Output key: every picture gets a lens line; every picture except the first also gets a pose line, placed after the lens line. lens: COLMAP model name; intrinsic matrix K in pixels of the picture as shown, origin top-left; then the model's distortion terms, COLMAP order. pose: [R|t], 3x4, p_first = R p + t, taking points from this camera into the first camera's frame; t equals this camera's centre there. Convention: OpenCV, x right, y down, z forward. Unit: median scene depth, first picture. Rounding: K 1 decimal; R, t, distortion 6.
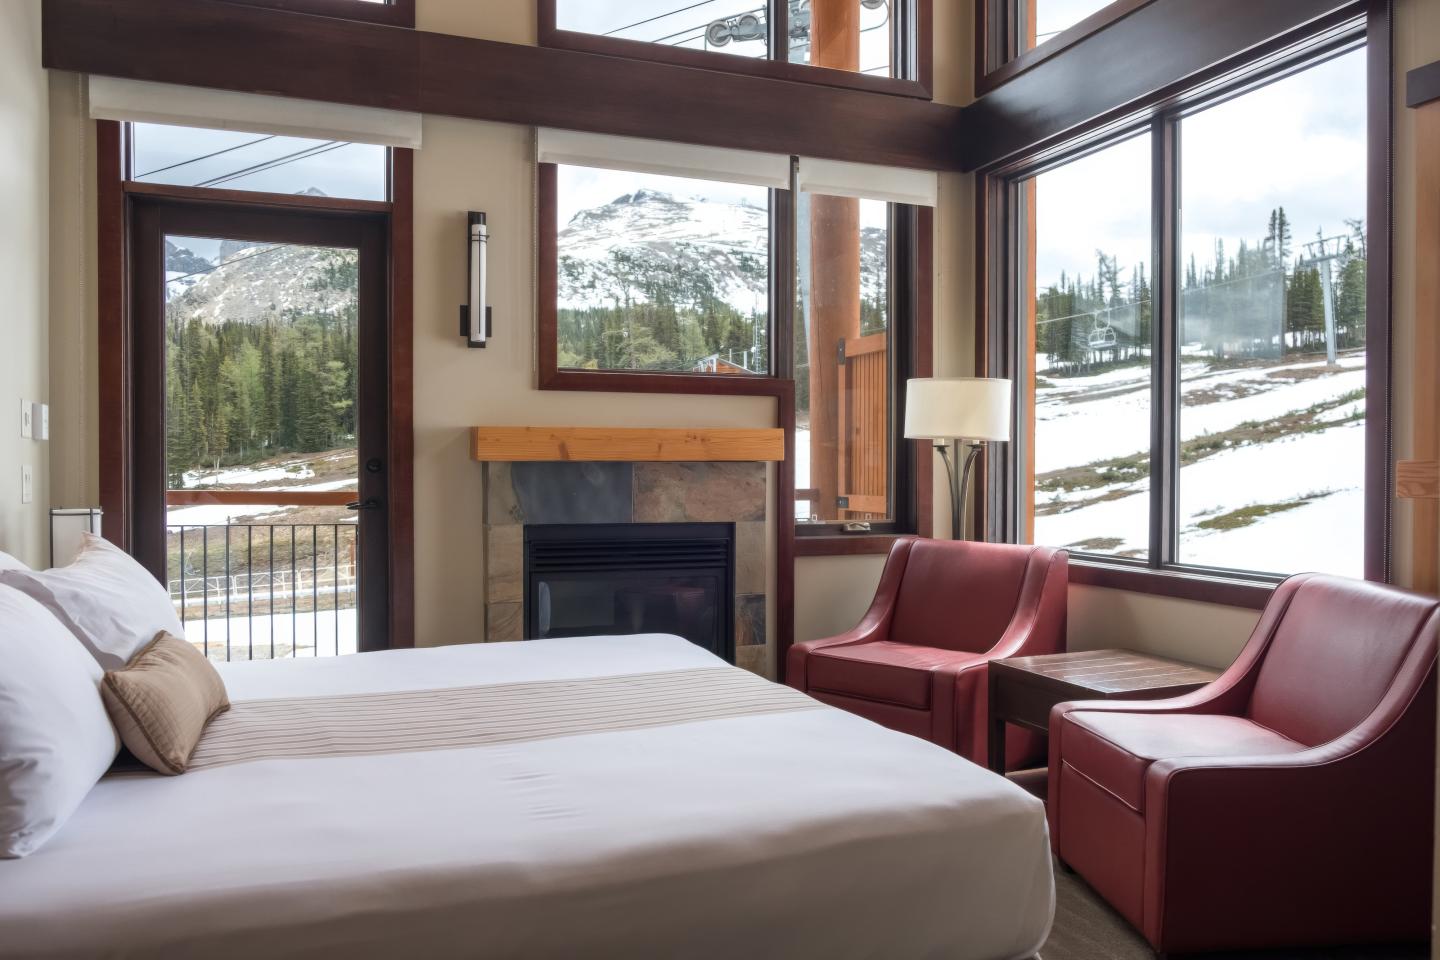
lens RADIAL K [[1098.6, 0, 736.1], [0, 1098.6, 488.2], [0, 0, 1]] dist [-0.043971, 0.028652]
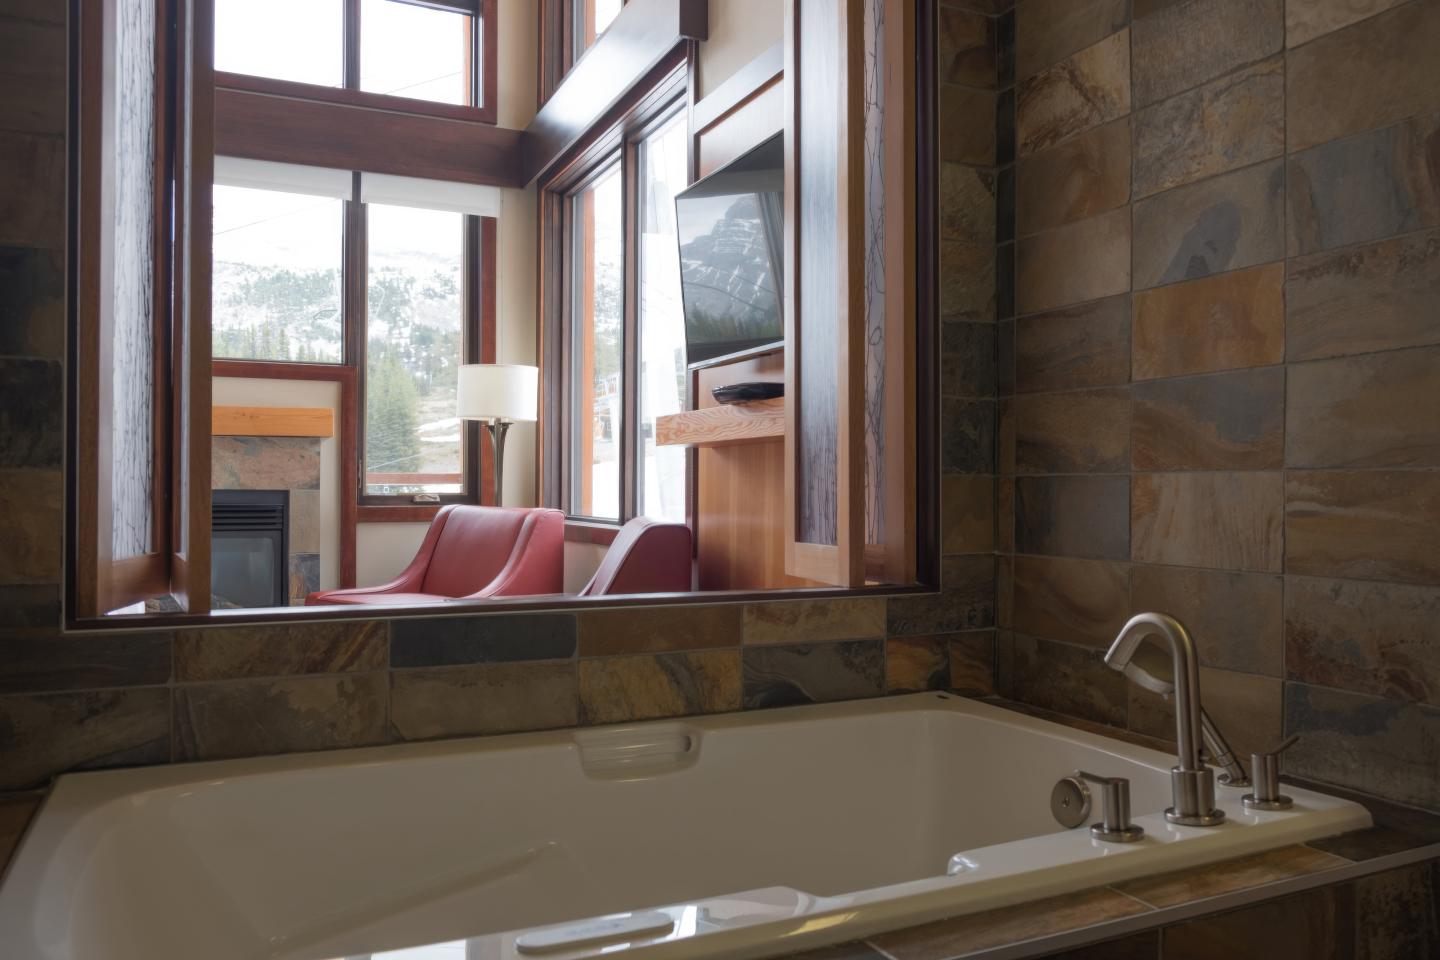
lens RADIAL K [[1098.6, 0, 729.6], [0, 1098.6, 489.0], [0, 0, 1]] dist [-0.043971, 0.028652]
pose [[0.997844, 0.000910, 0.065624, 0.391697], [0.000234, 0.999848, -0.017424, 0.051151], [-0.065630, 0.017402, 0.997692, -0.166867]]
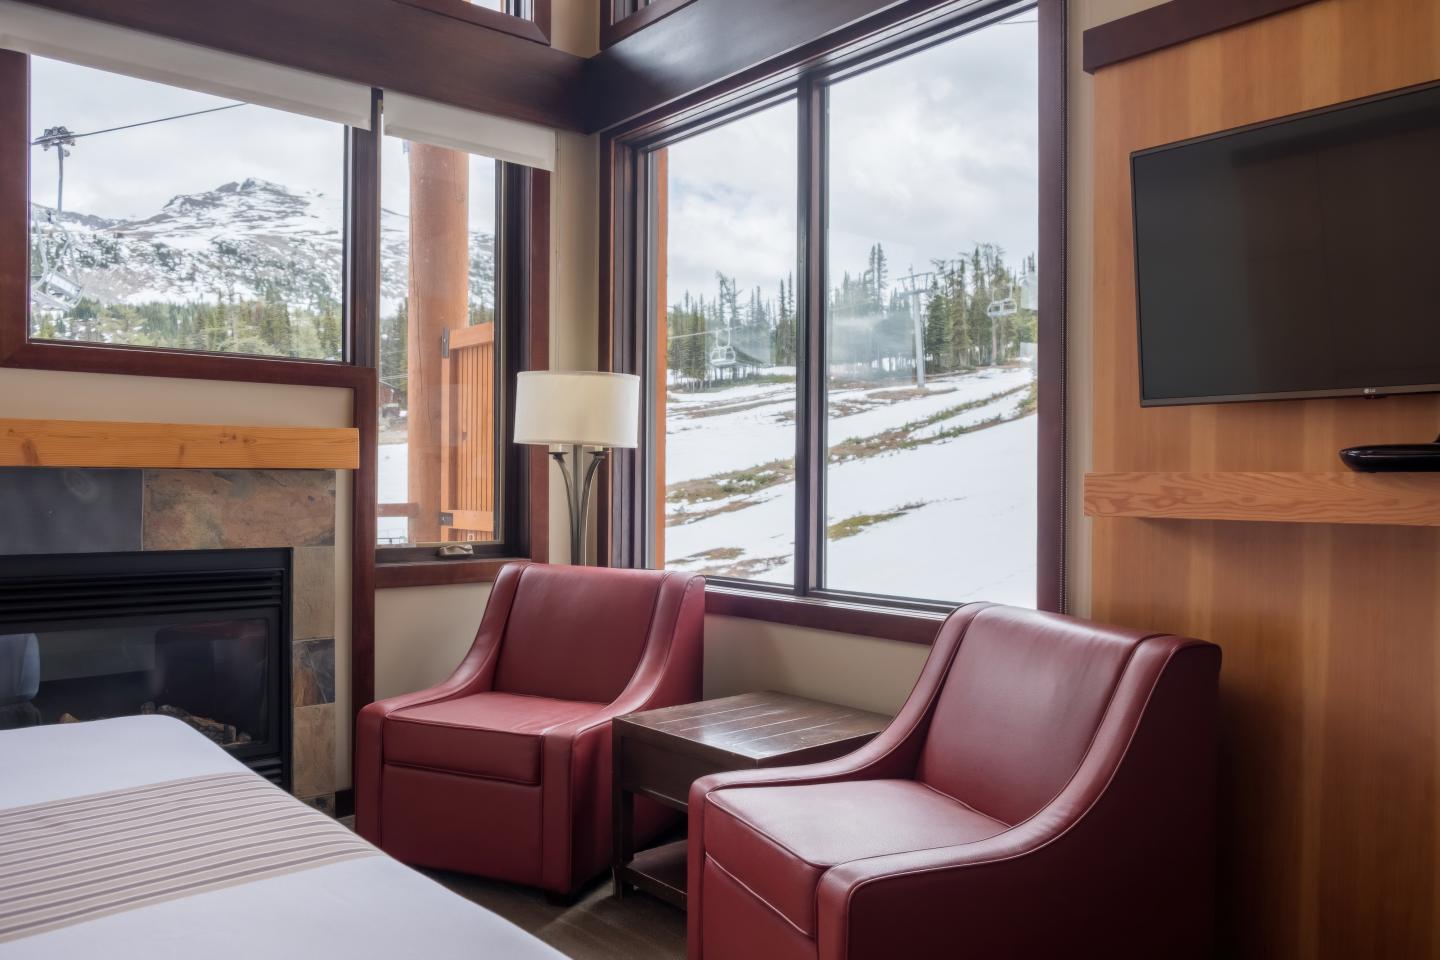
lens RADIAL K [[1098.6, 0, 732.8], [0, 1098.6, 490.8], [0, 0, 1]] dist [-0.043971, 0.028652]
pose [[0.945213, 0.001652, 0.326451, 0.042293], [0.001039, 0.999967, -0.008069, -0.002602], [-0.326453, 0.007966, 0.945180, 0.174450]]
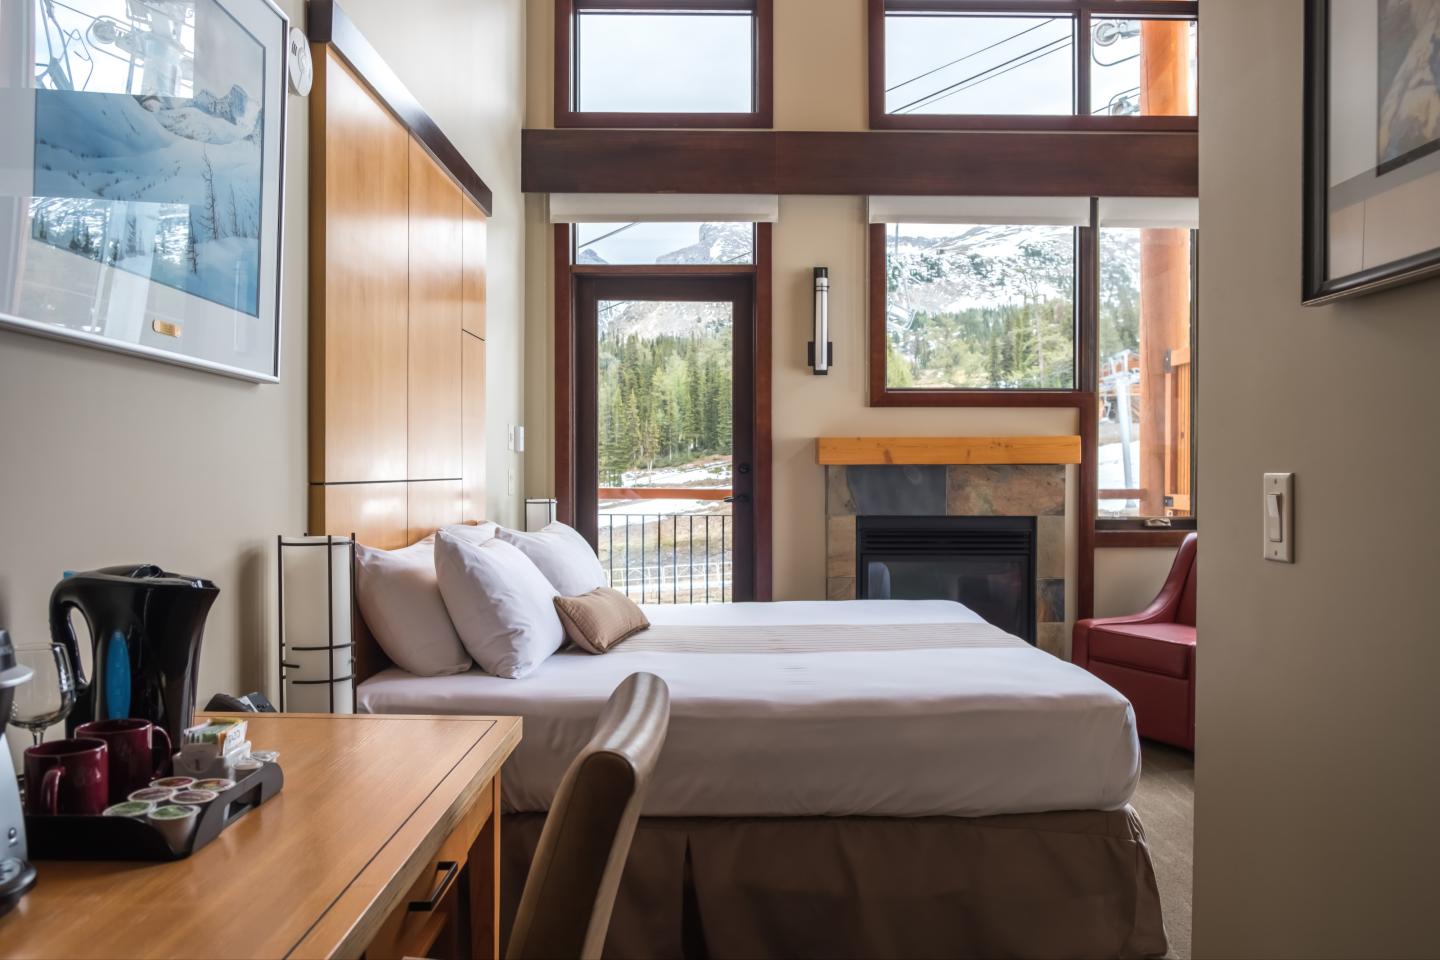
lens RADIAL K [[1098.6, 0, 746.5], [0, 1098.6, 482.3], [0, 0, 1]] dist [-0.043971, 0.028652]
pose [[0.936697, 0.002549, -0.350131, 0.120801], [-0.004690, 0.999975, -0.005266, 0.002556], [0.350109, 0.006575, 0.936686, -0.205896]]
